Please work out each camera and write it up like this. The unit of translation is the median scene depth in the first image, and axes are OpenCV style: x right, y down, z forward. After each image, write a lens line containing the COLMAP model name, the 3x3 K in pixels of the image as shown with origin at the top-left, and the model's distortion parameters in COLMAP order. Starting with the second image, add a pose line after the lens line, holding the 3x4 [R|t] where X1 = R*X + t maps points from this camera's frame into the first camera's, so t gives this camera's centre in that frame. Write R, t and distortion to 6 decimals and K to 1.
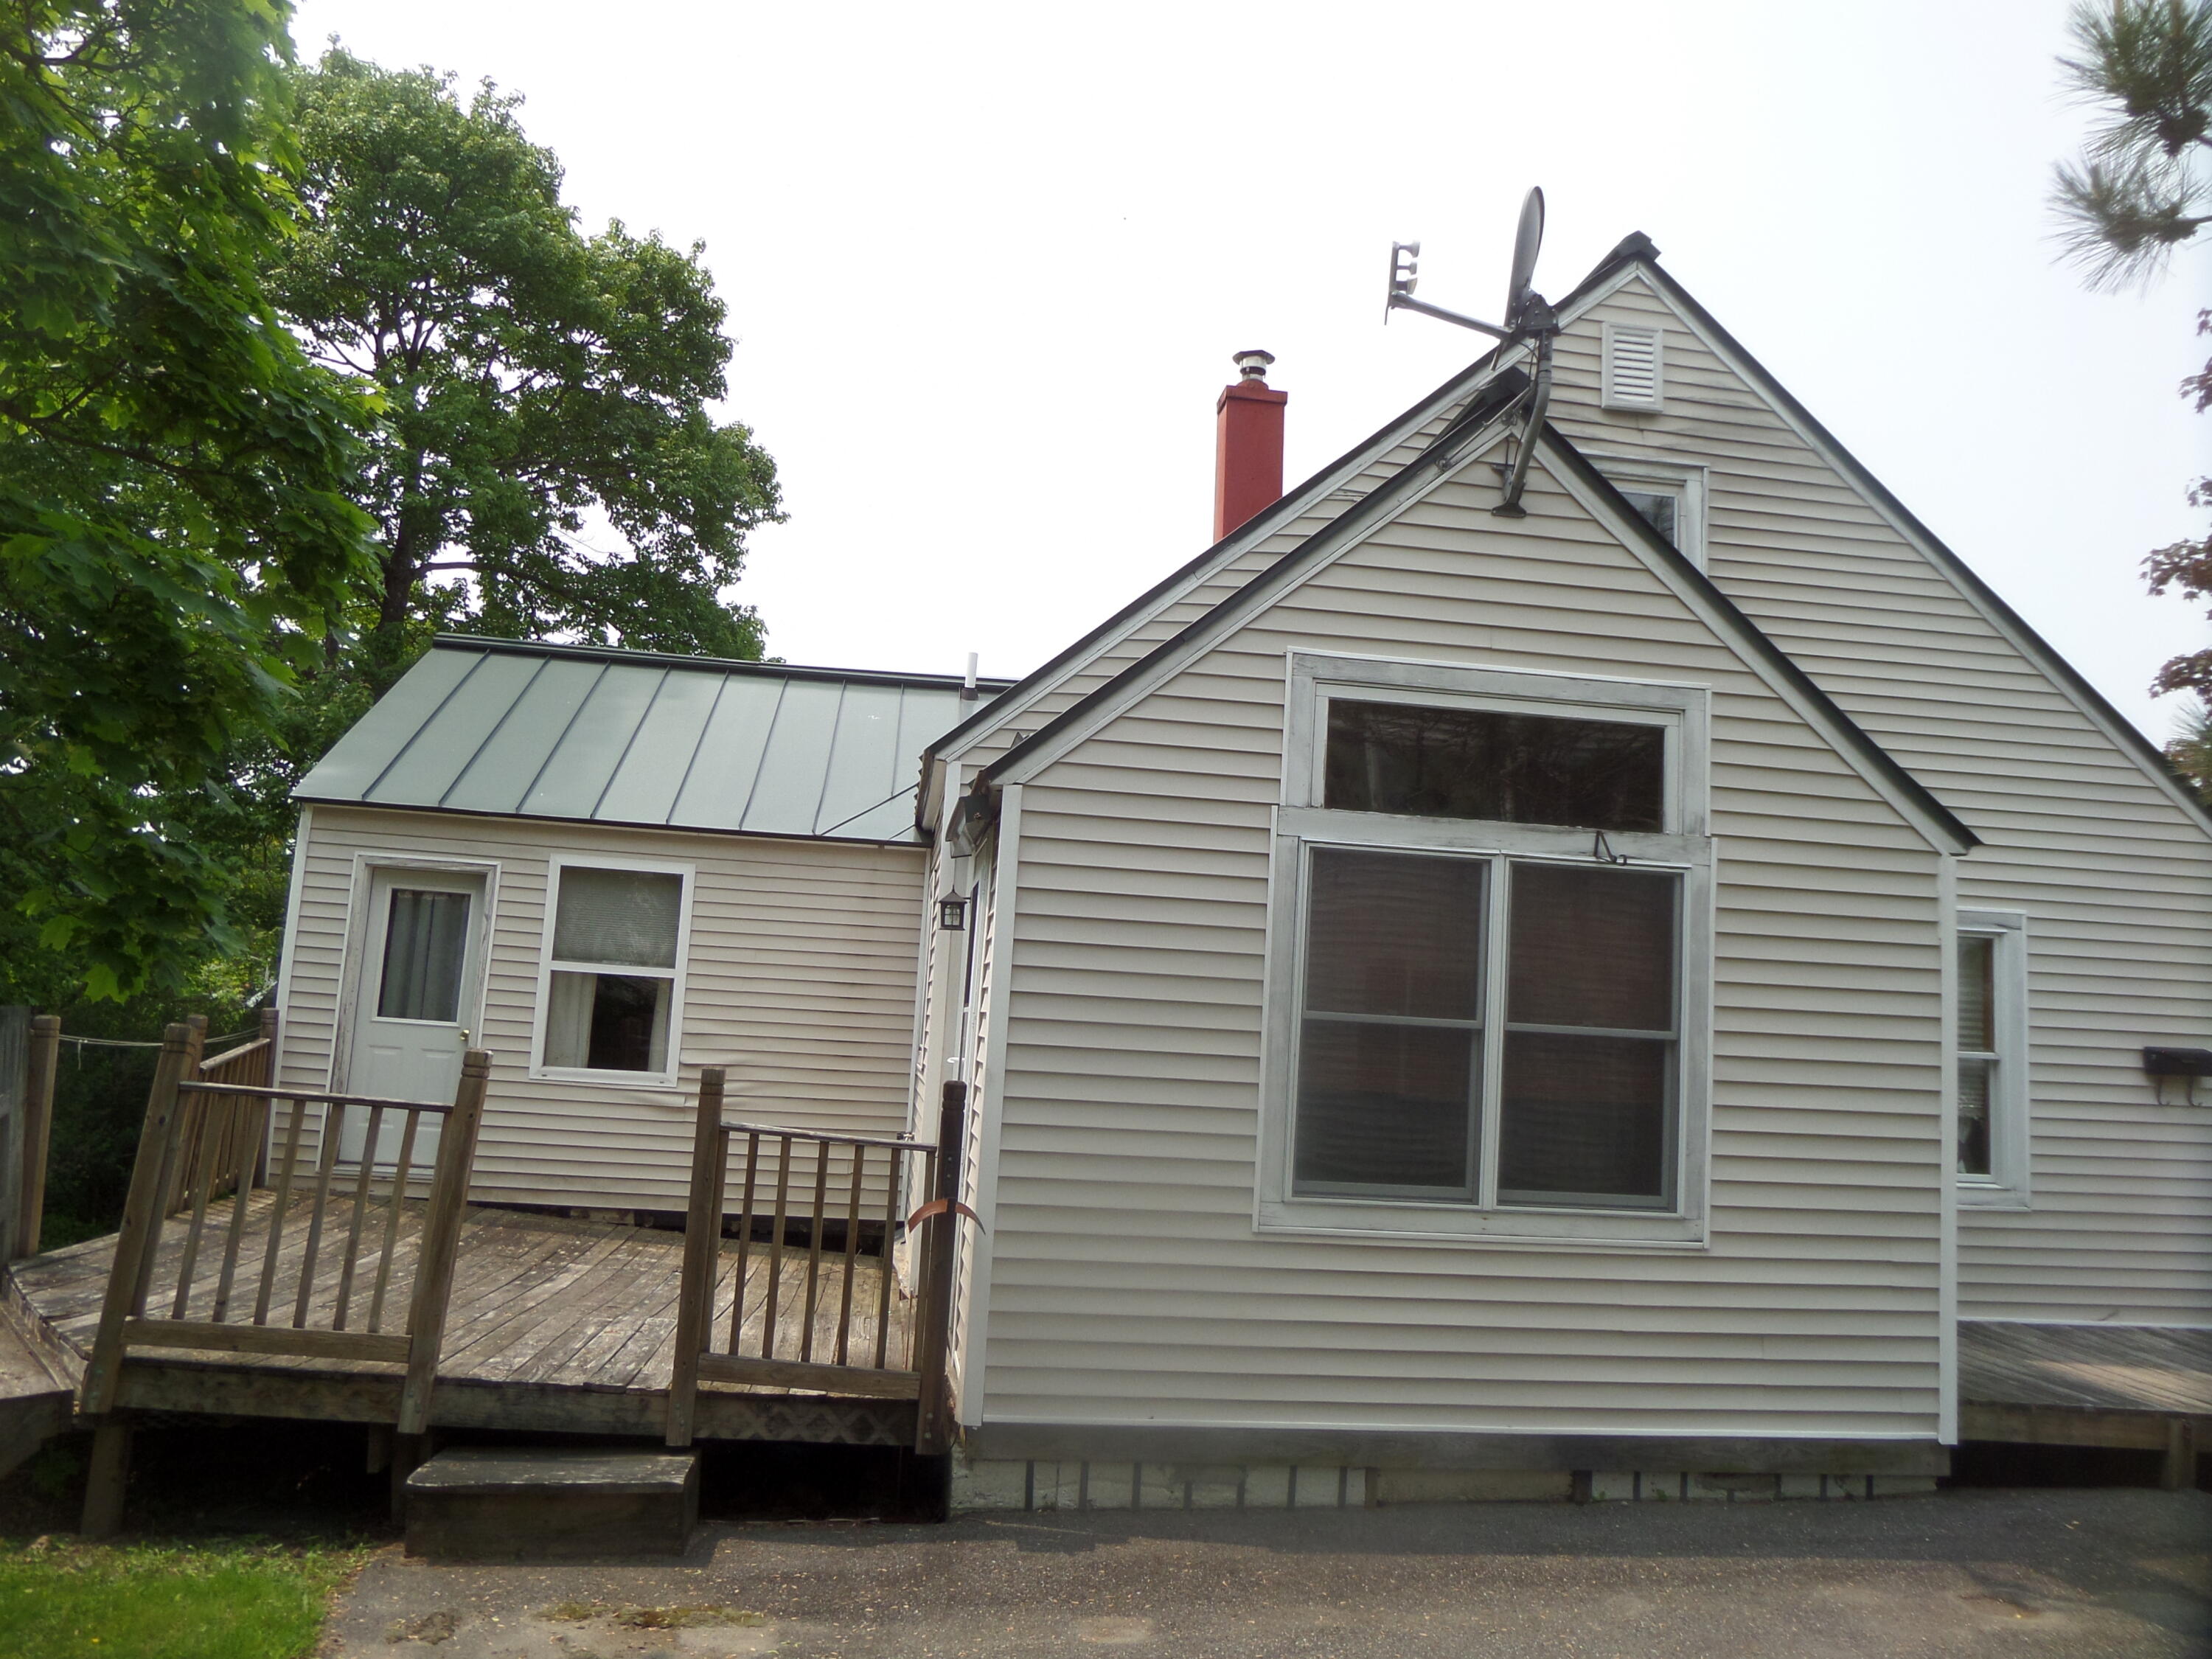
lens RADIAL K [[1581.4, 0, 1106.0], [0, 1581.4, 829.5], [0, 0, 1]] dist [-0.023980, 0.000996]
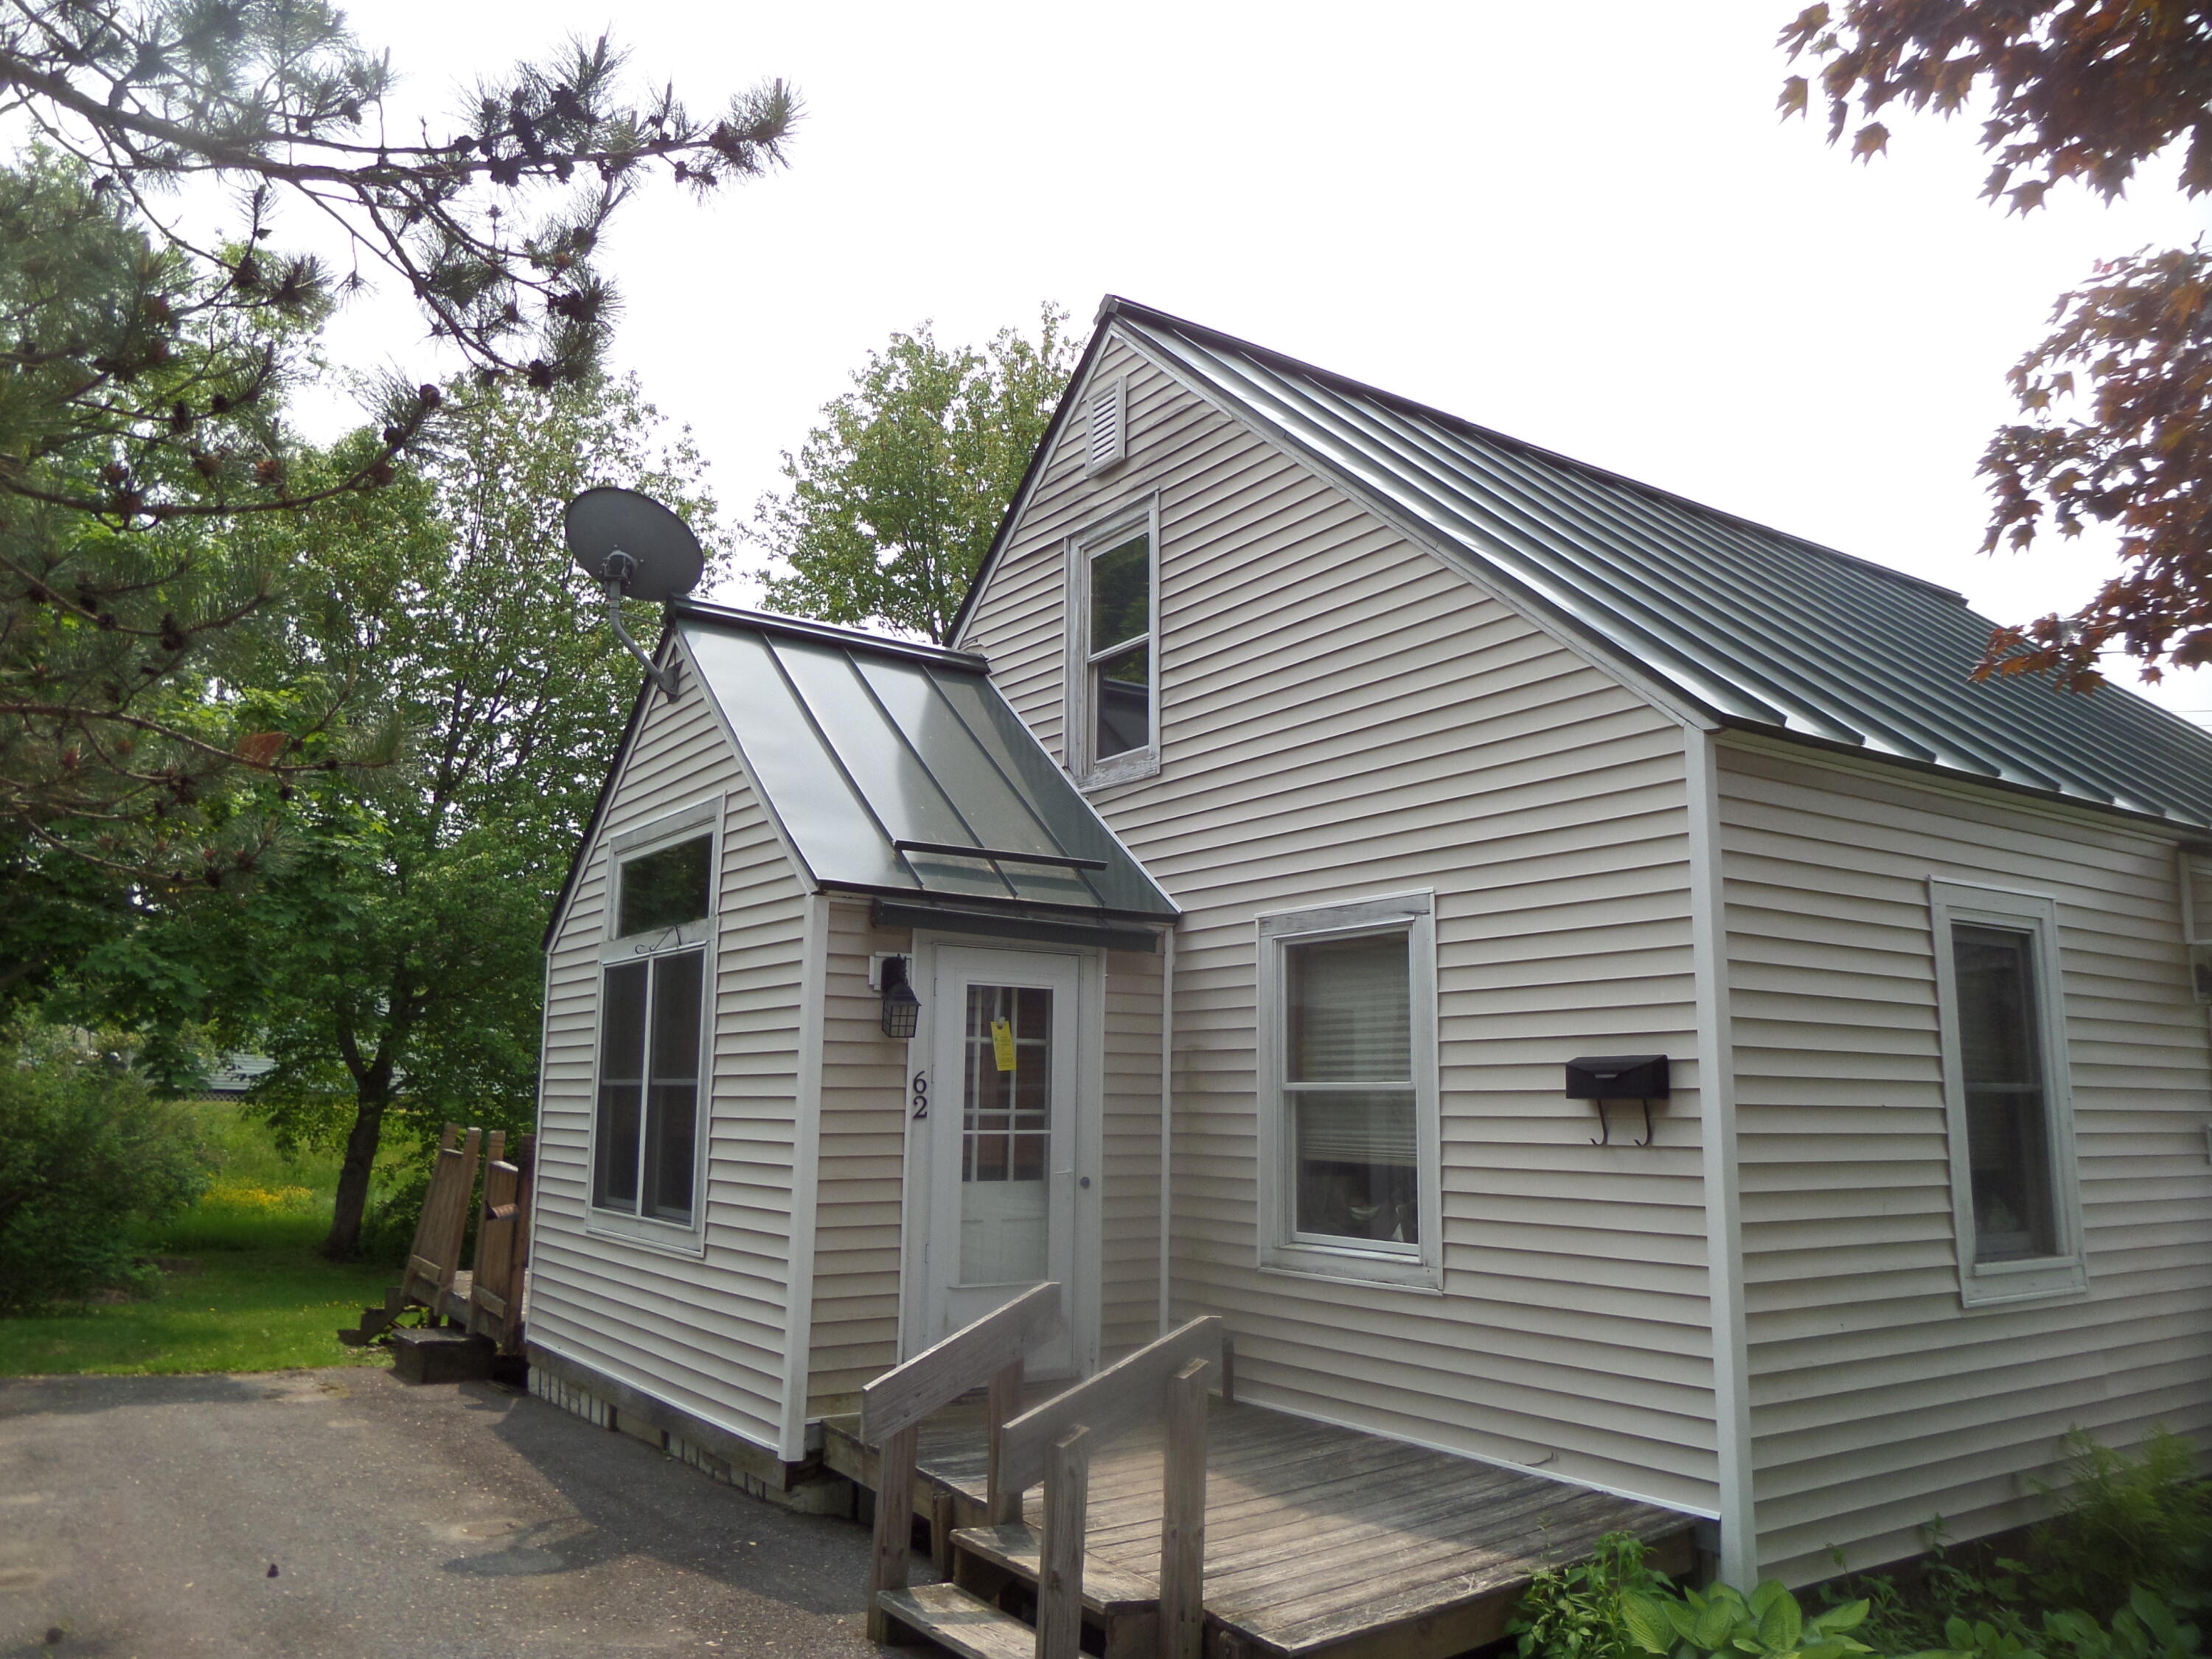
lens RADIAL K [[1581.4, 0, 1106.0], [0, 1581.4, 829.5], [0, 0, 1]] dist [-0.023980, 0.000996]
pose [[0.458303, -0.201725, -0.865601, 1.175864], [0.121416, 0.978983, -0.163863, 0.129871], [0.880464, -0.029999, 0.473163, 0.510419]]
